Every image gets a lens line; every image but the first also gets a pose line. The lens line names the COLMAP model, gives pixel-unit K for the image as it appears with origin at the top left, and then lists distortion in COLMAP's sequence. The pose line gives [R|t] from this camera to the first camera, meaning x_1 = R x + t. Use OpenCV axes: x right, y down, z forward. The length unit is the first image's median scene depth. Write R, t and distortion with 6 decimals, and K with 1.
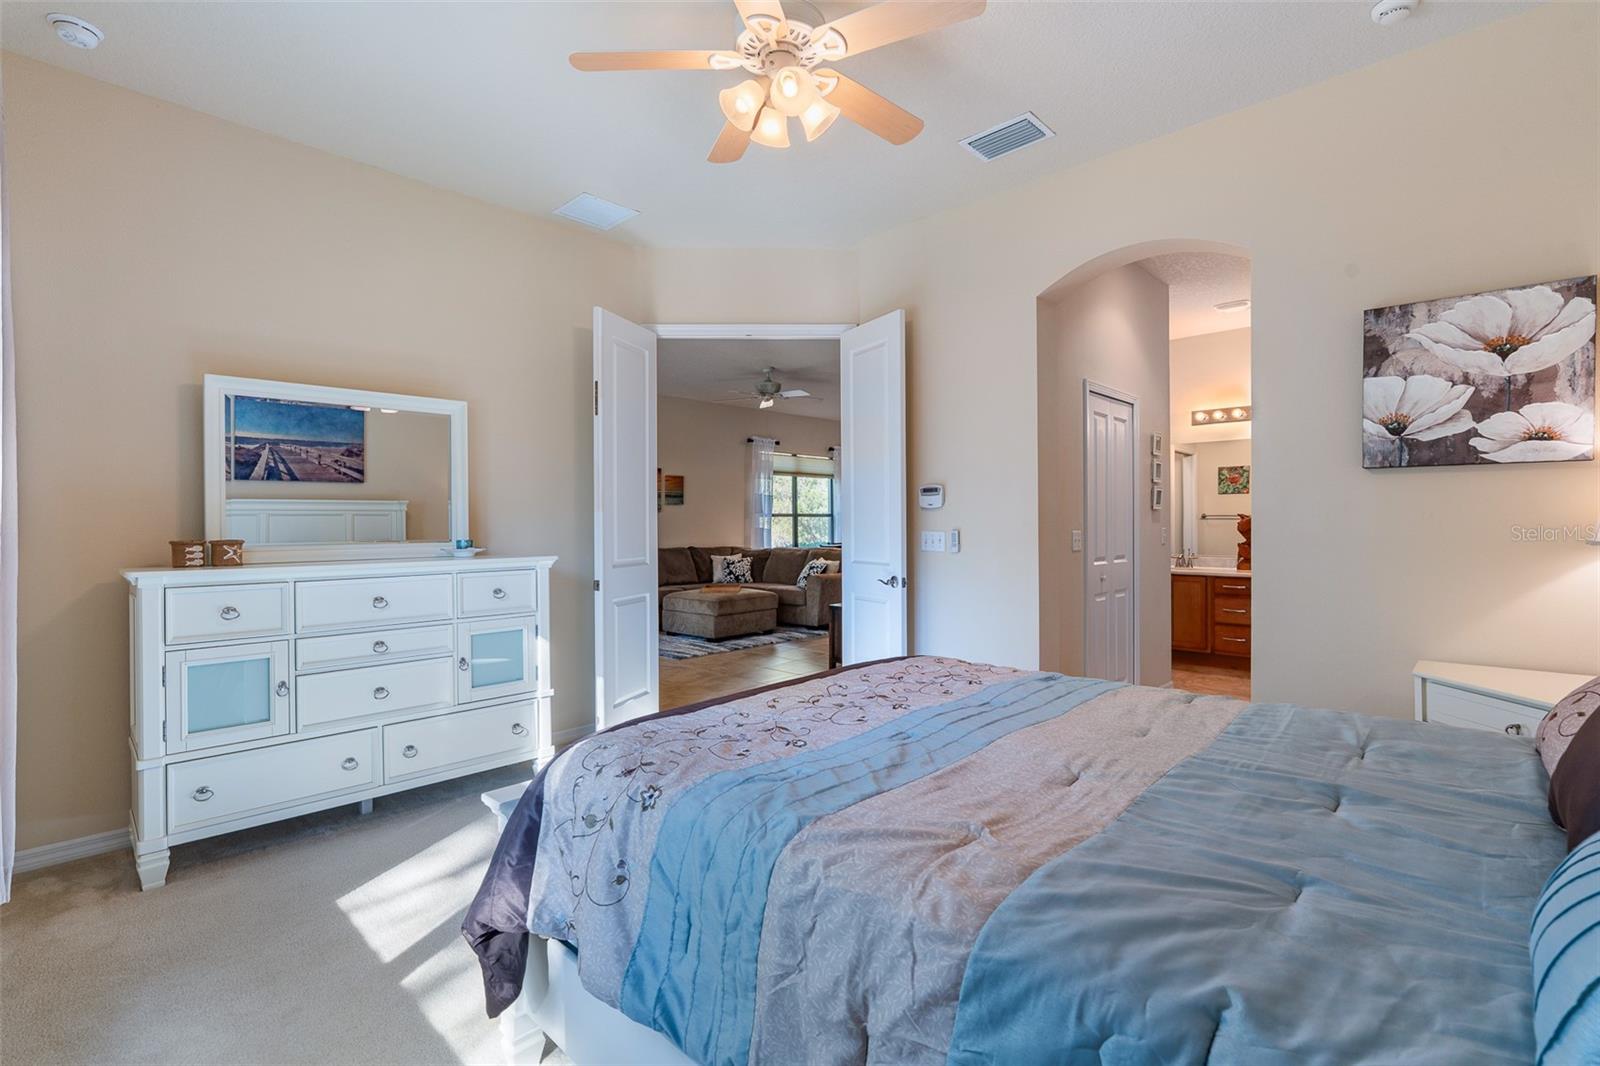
lens RADIAL K [[723.9, 0, 790.0], [0, 723.9, 529.6], [0, 0, 1]] dist [-0.010214, 0.004983]
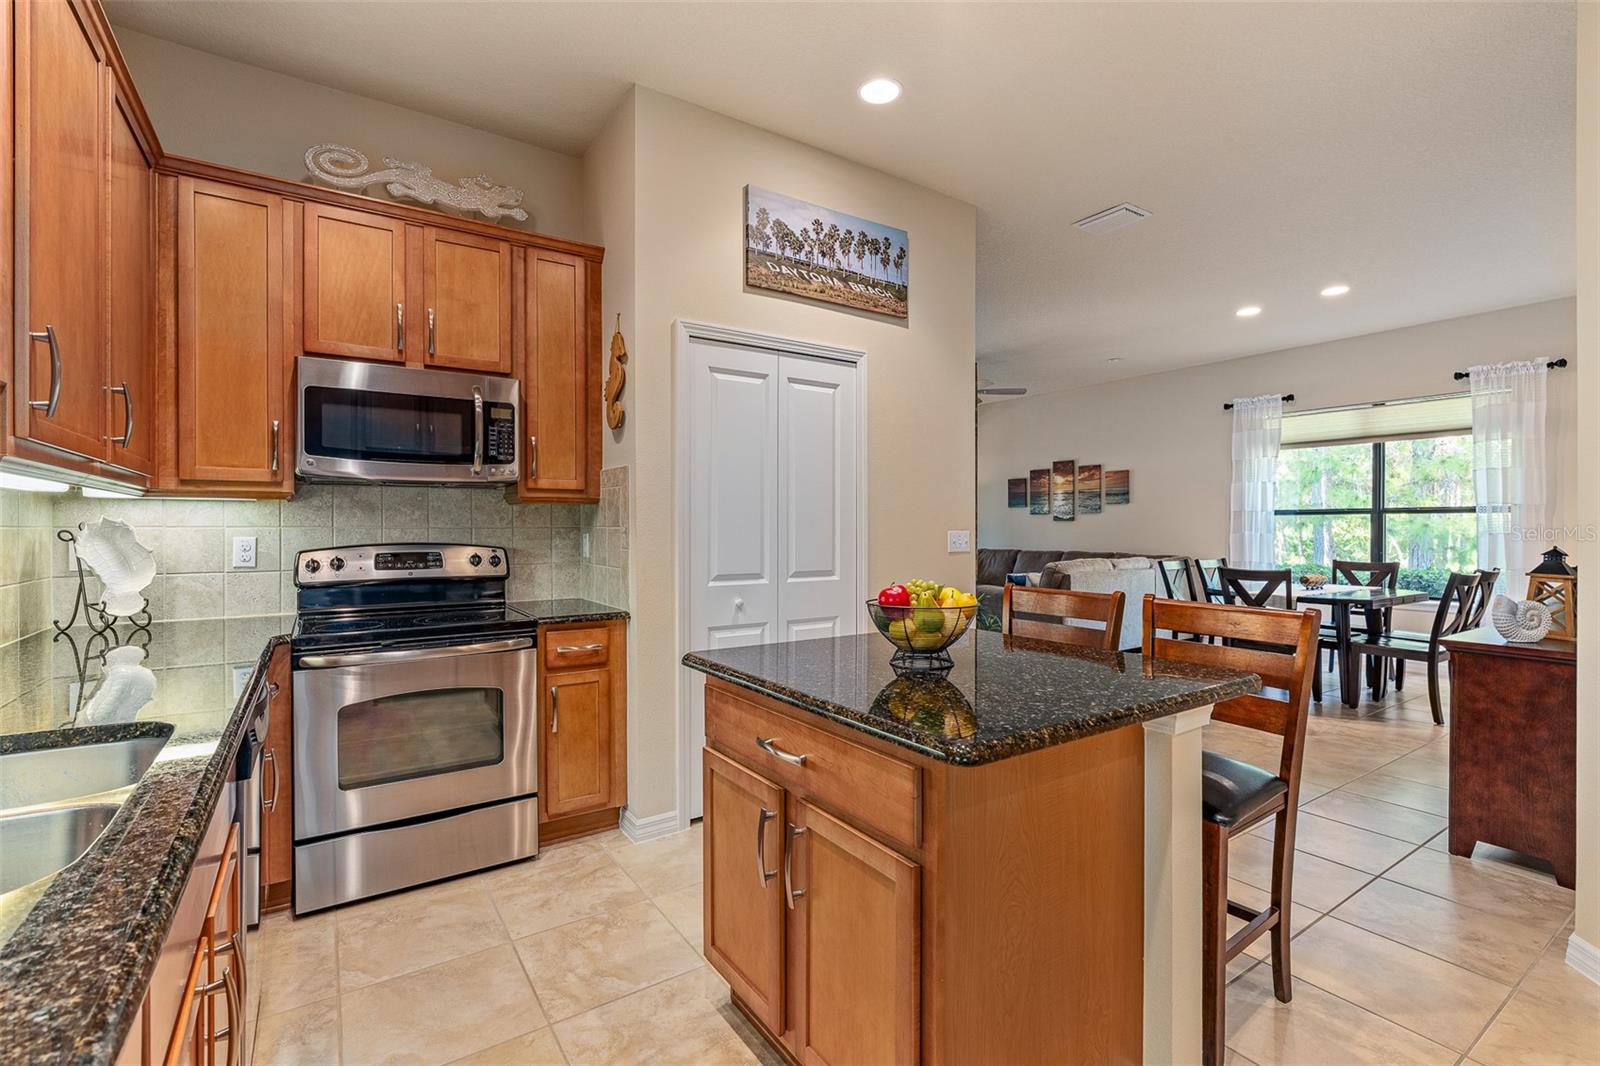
lens RADIAL K [[723.9, 0, 802.7], [0, 723.9, 530.9], [0, 0, 1]] dist [-0.010214, 0.004983]
pose [[-0.198479, 0.009742, -0.980057, 2.851971], [-0.007085, 0.999910, 0.011374, -0.034032], [0.980080, 0.009201, -0.198392, 2.977498]]
